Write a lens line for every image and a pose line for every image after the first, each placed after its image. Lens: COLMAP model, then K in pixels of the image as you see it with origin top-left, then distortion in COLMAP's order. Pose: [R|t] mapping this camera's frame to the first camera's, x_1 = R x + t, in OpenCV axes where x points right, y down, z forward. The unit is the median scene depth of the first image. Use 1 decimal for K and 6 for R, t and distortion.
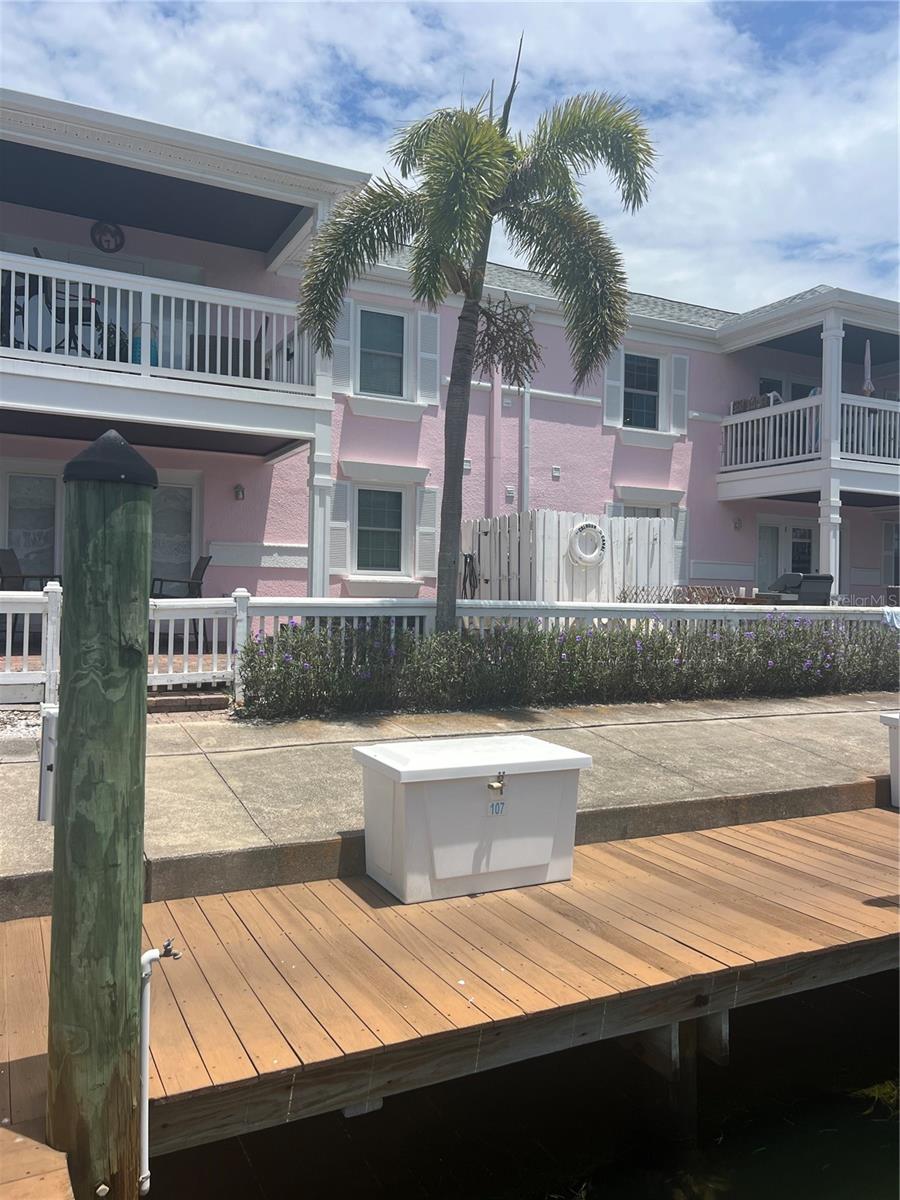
lens RADIAL K [[900.4, 0, 447.9], [0, 900.4, 592.9], [0, 0, 1]] dist [0.034972, -0.041390]
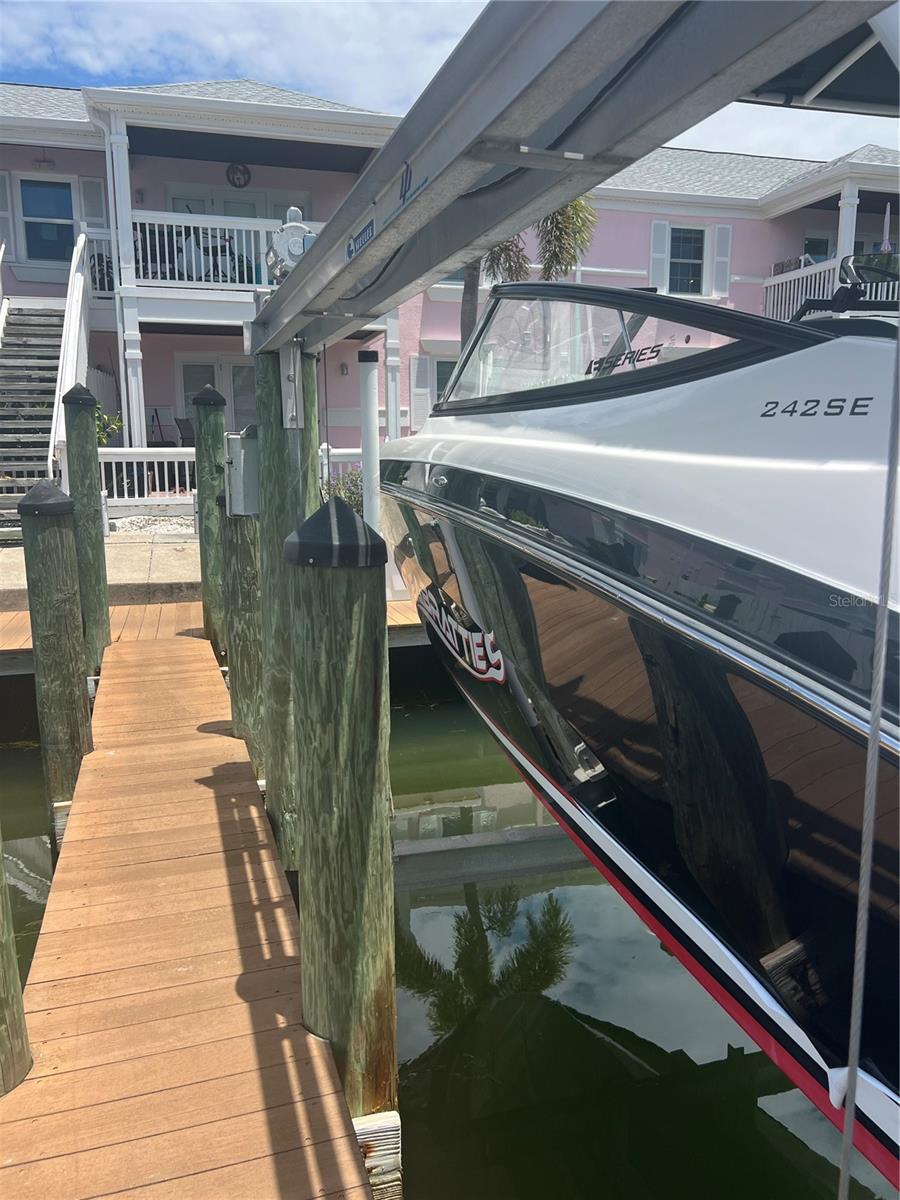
lens RADIAL K [[900.4, 0, 456.9], [0, 900.4, 603.7], [0, 0, 1]] dist [0.034972, -0.041390]
pose [[0.984360, 0.008222, -0.175977, 0.219797], [0.022717, 0.984646, 0.173078, 0.003667], [0.174698, -0.174369, 0.969059, -0.418211]]
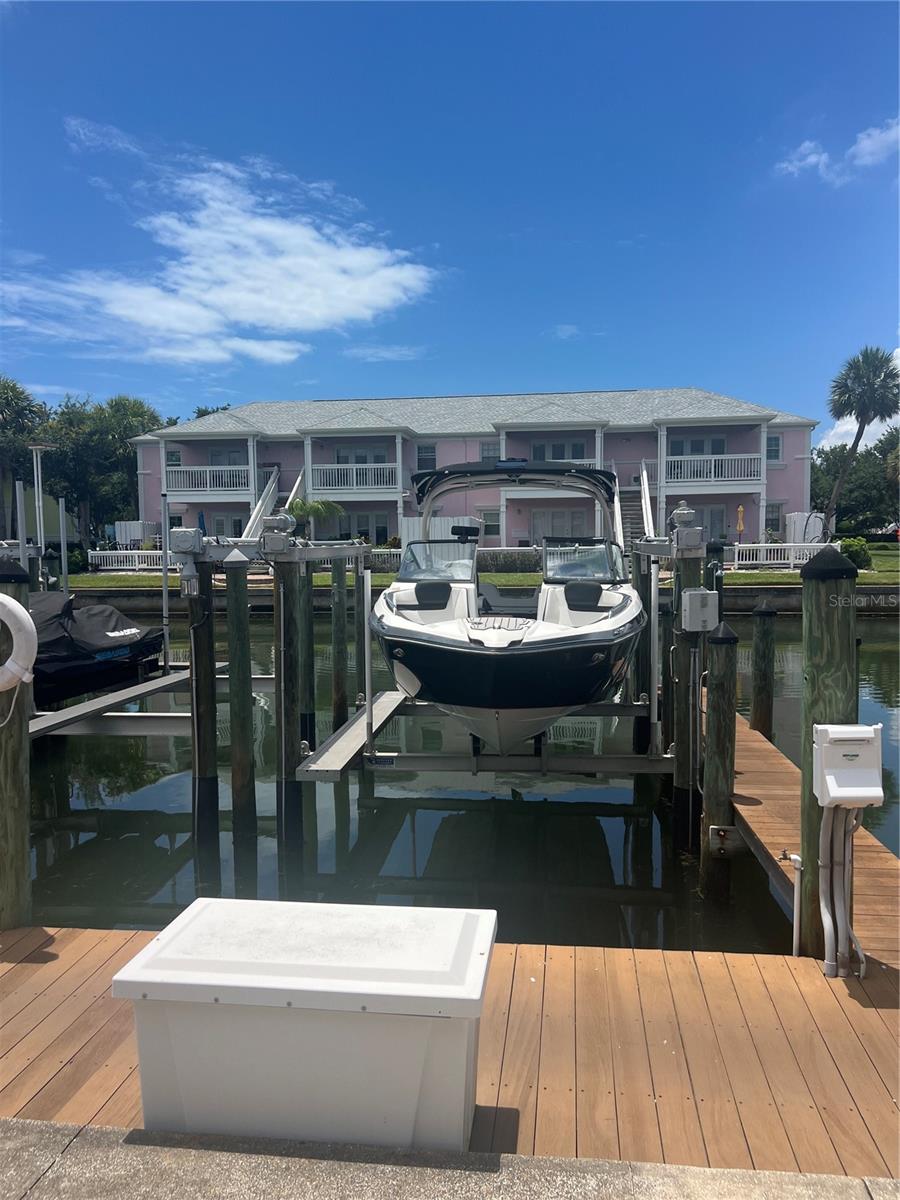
lens RADIAL K [[900.4, 0, 452.5], [0, 900.4, 611.5], [0, 0, 1]] dist [0.034972, -0.041390]
pose [[-0.829324, -0.051266, 0.556411, -0.192686], [-0.007483, 0.996712, 0.080681, -0.048997], [-0.558718, 0.062747, -0.826981, 0.734651]]
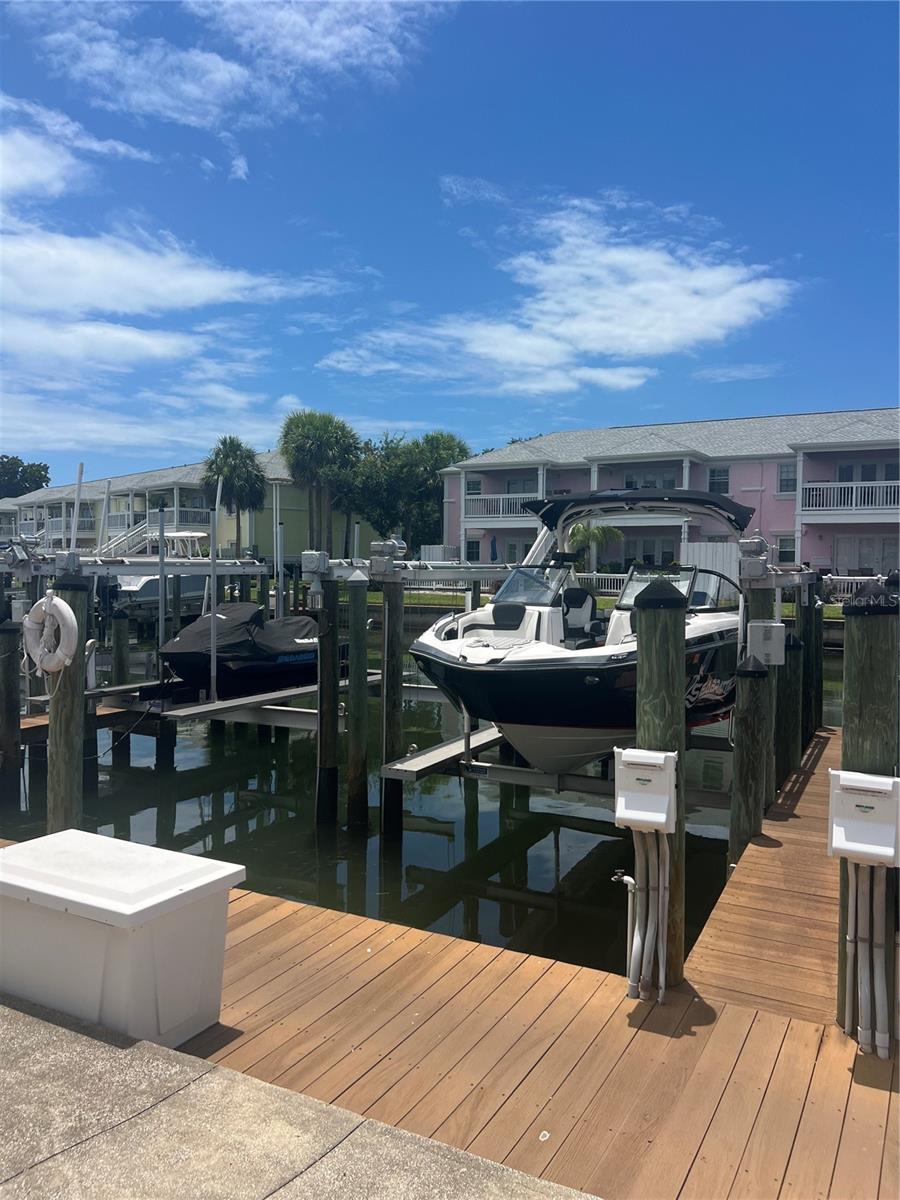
lens RADIAL K [[900.4, 0, 449.4], [0, 900.4, 613.0], [0, 0, 1]] dist [0.034972, -0.041390]
pose [[-0.568392, -0.064512, 0.820225, -0.407529], [-0.024503, 0.997806, 0.061499, -0.053460], [-0.822393, 0.014858, -0.568726, 0.608958]]
